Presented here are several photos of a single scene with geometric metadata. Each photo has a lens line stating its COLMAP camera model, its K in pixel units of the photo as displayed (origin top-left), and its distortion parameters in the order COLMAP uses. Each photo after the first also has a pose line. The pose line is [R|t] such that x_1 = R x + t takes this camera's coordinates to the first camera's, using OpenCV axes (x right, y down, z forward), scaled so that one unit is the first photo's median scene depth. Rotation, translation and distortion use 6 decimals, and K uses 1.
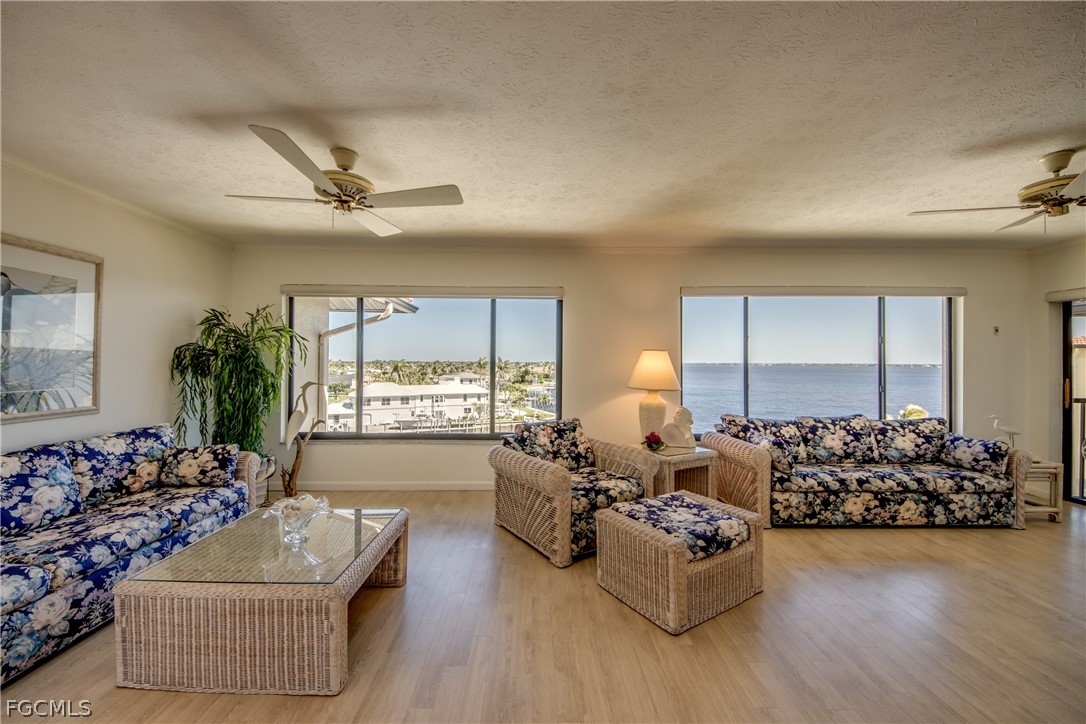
lens RADIAL K [[418.5, 0, 524.4], [0, 418.5, 362.2], [0, 0, 1]] dist [0.028251, -0.017652]
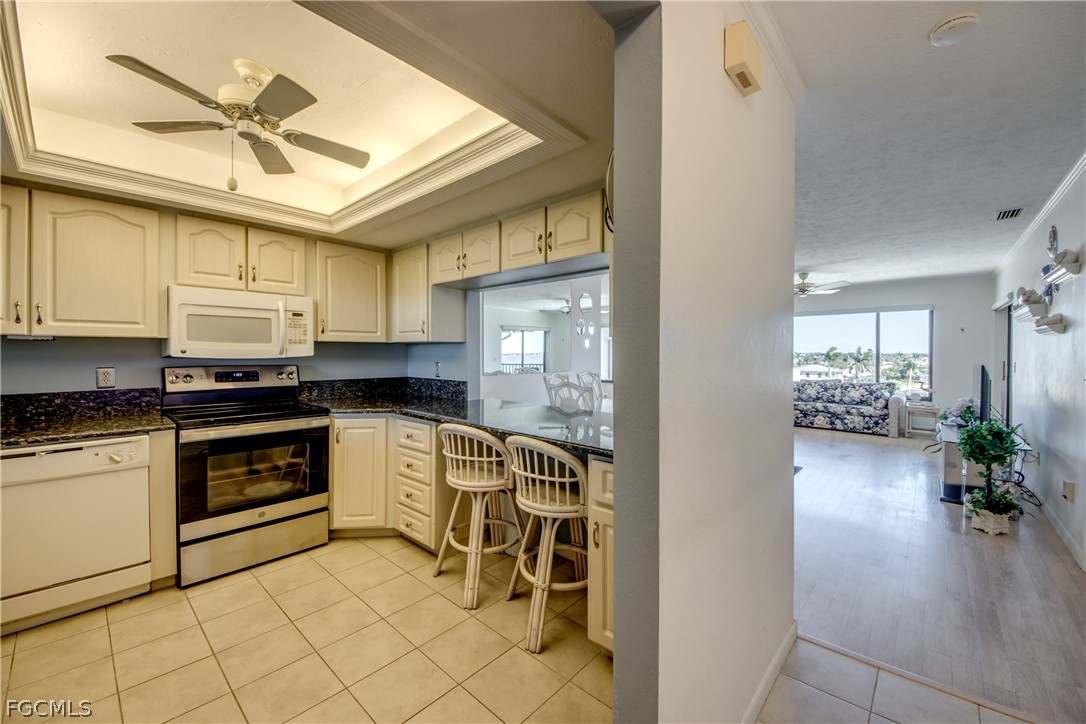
lens RADIAL K [[418.5, 0, 555.5], [0, 418.5, 356.6], [0, 0, 1]] dist [0.028251, -0.017652]
pose [[0.753781, 0.001397, -0.657124, 1.290642], [0.002905, 0.999981, 0.005459, 0.012130], [0.657119, -0.006024, 0.753763, -1.471586]]
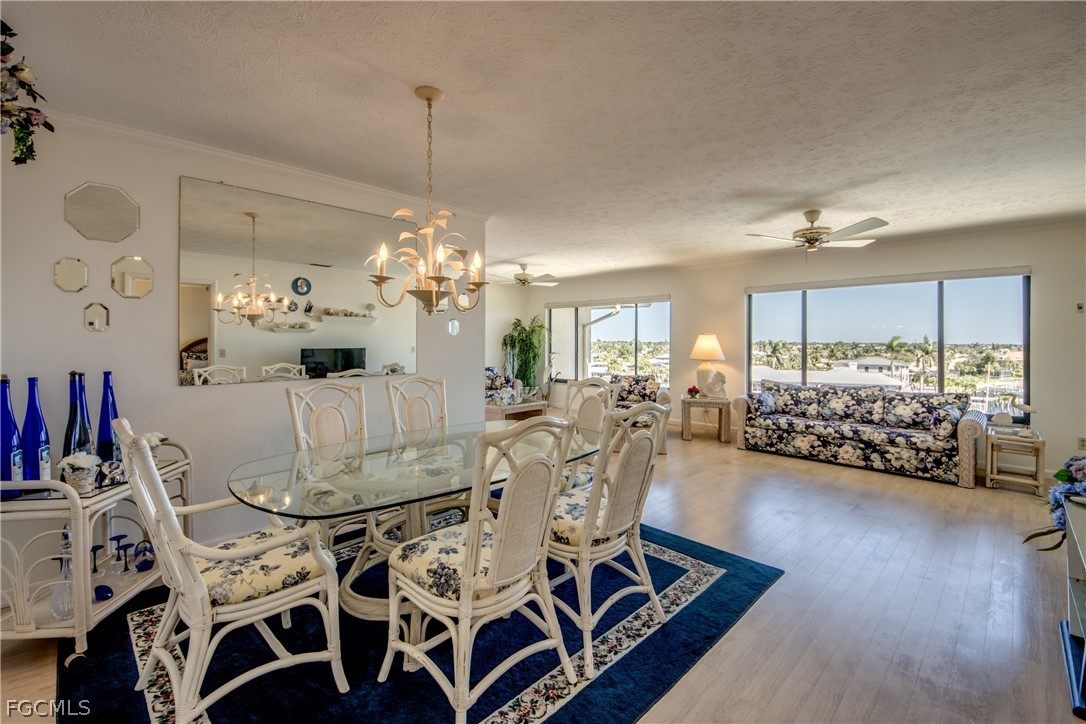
lens RADIAL K [[461.6, 0, 544.0], [0, 461.6, 337.8], [0, 0, 1]] dist [-0.021218, -0.002767]
pose [[0.699029, -0.006691, -0.715062, 1.260606], [-0.002303, 0.999930, -0.011608, 0.006425], [0.715090, 0.009761, 0.698965, -0.687514]]
